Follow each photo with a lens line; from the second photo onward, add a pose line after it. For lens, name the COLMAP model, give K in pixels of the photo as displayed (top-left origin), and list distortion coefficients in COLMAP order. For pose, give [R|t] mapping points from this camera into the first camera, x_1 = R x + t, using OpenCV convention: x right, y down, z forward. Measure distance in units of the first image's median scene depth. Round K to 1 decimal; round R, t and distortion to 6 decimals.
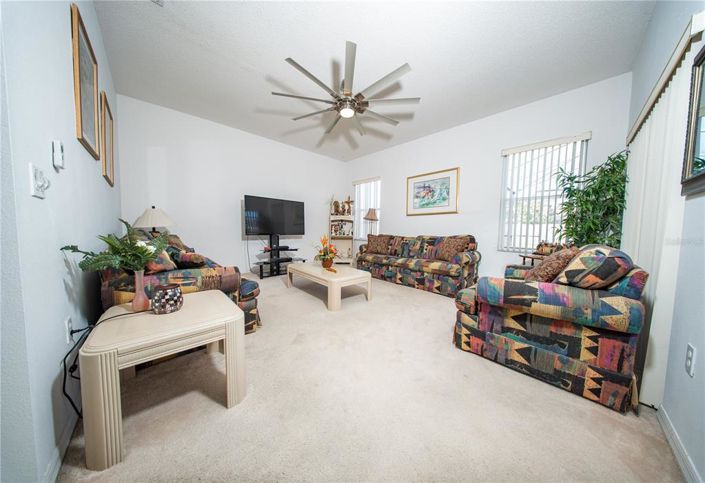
lens RADIAL K [[212.6, 0, 349.0], [0, 212.6, 241.0], [0, 0, 1]] dist [-0.001306, -0.000047]
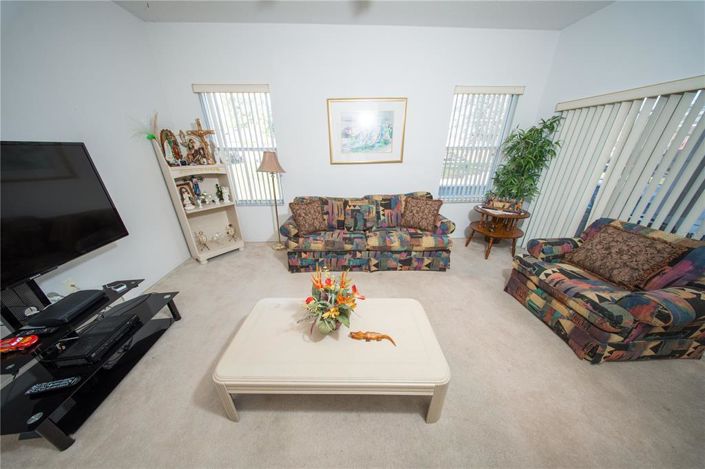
lens RADIAL K [[205.0, 0, 350.1], [0, 205.0, 236.0], [0, 0, 1]] dist [-0.001503, -0.000159]
pose [[0.645449, -0.328103, 0.689742, -0.260507], [0.063251, 0.922895, 0.379821, -0.180453], [-0.761180, -0.201528, 0.616435, 0.594721]]
